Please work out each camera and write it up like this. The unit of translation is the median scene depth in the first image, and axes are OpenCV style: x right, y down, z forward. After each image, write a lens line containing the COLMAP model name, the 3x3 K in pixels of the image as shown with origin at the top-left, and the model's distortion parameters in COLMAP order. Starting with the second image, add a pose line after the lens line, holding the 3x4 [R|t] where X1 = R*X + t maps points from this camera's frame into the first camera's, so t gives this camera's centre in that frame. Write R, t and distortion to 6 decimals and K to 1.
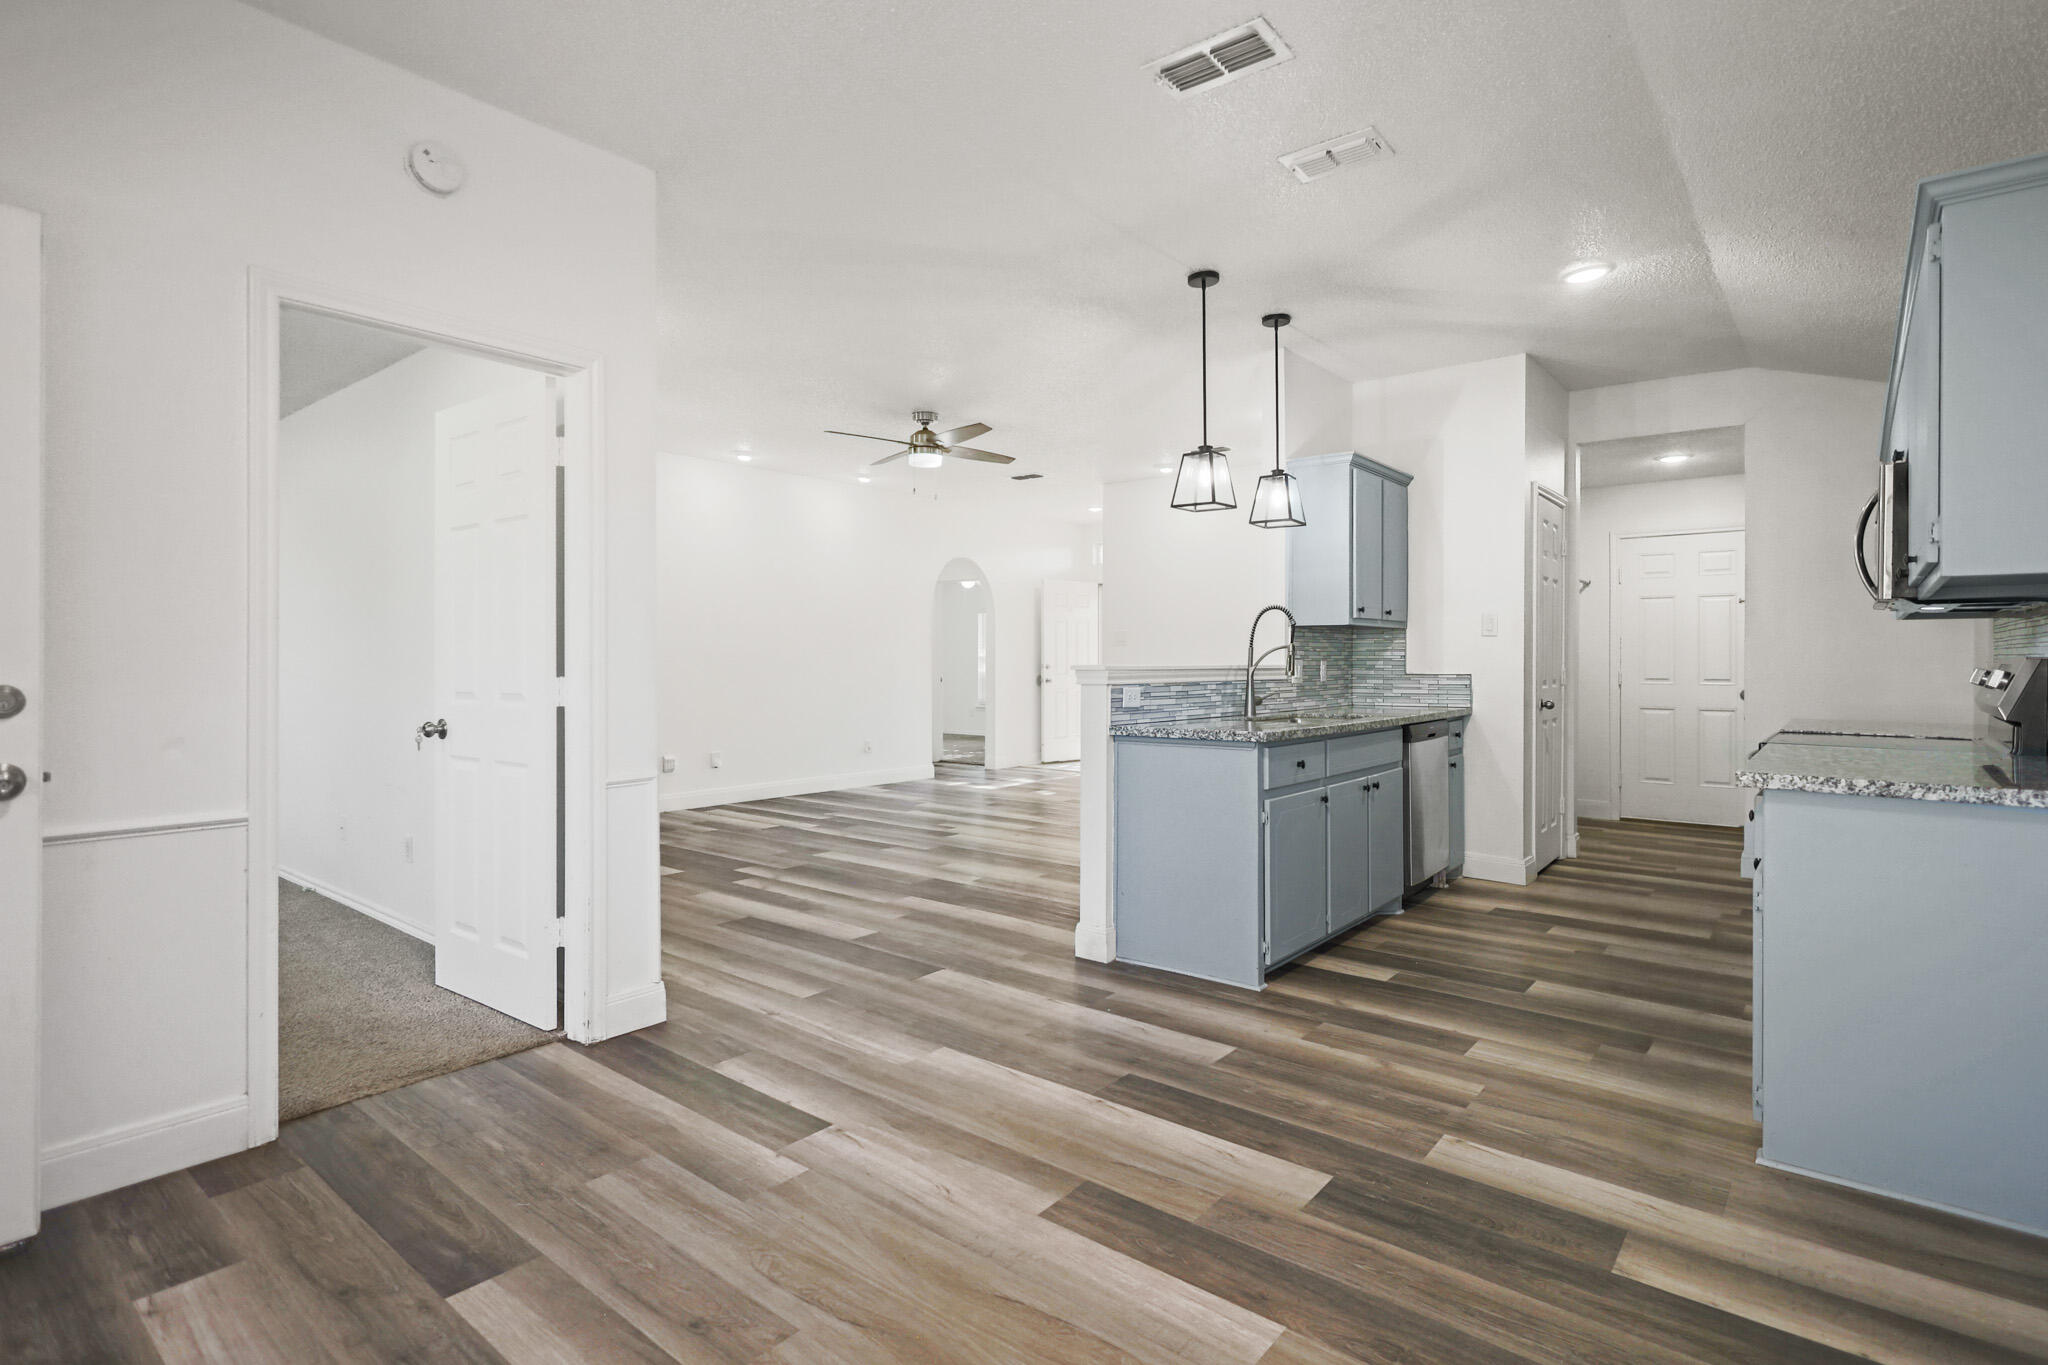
lens RADIAL K [[1012.9, 0, 1023.9], [0, 1012.9, 666.2], [0, 0, 1]] dist [-0.003535, -0.000269]
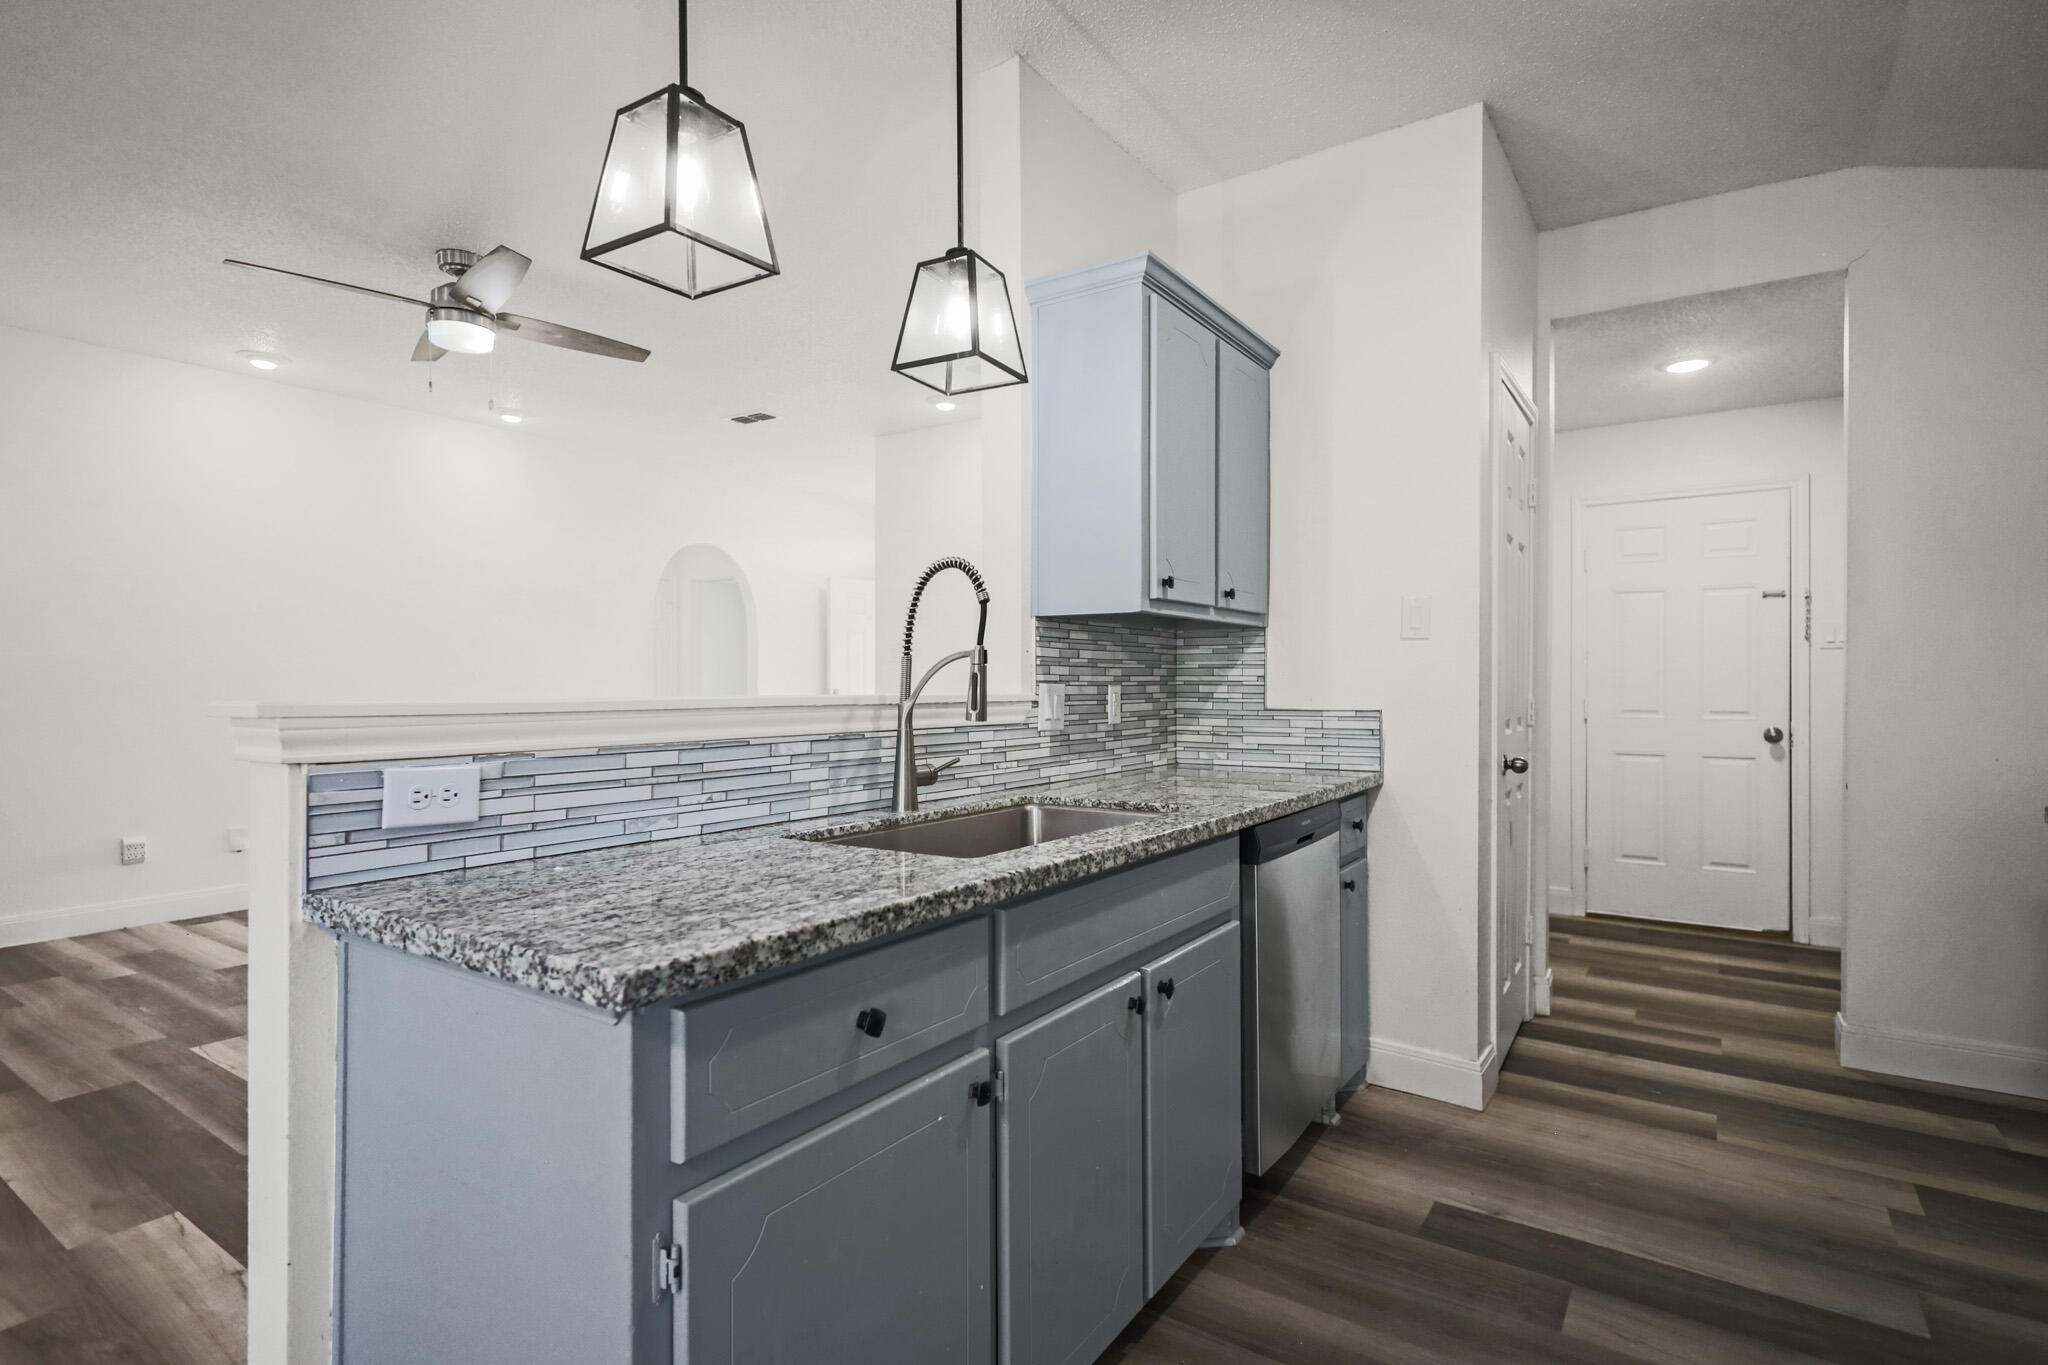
lens RADIAL K [[1026.3, 0, 1023.1], [0, 1026.3, 687.2], [0, 0, 1]] dist [0.001580, -0.000044]
pose [[0.995952, -0.000866, 0.089881, 0.207665], [0.001008, 0.999998, -0.001536, -0.003738], [-0.089880, 0.001621, 0.995951, 0.484008]]
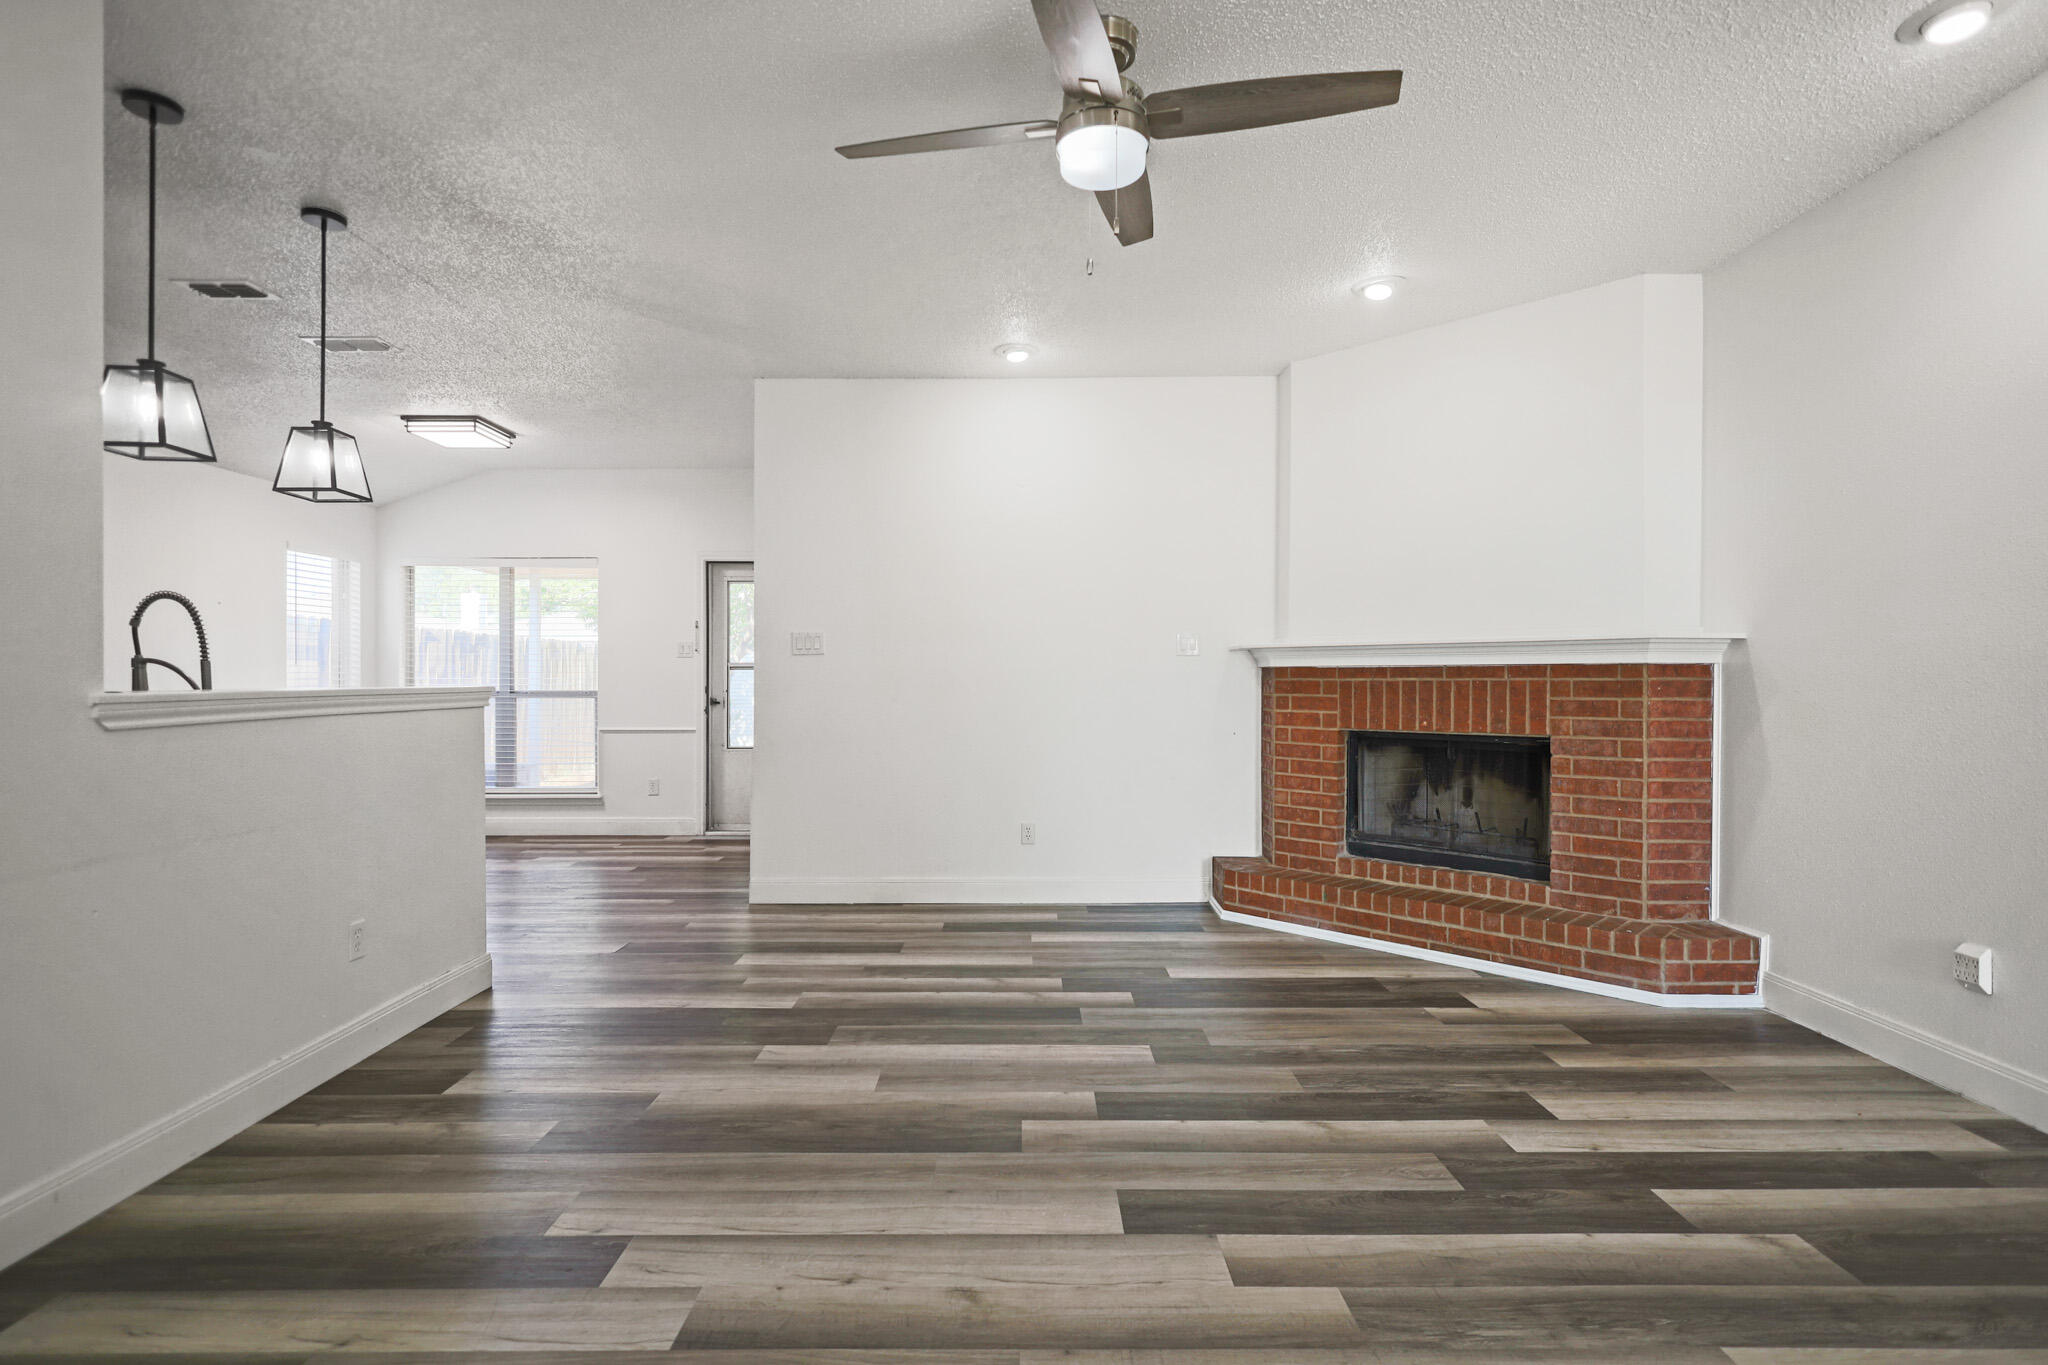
lens RADIAL K [[1015.9, 0, 1044.2], [0, 1015.9, 693.1], [0, 0, 1]] dist [0.001054, 0.000566]
pose [[-0.765308, 0.004858, -0.643646, 0.205911], [-0.008041, 0.999821, 0.017108, -0.010233], [0.643615, 0.018268, -0.765132, 1.581492]]
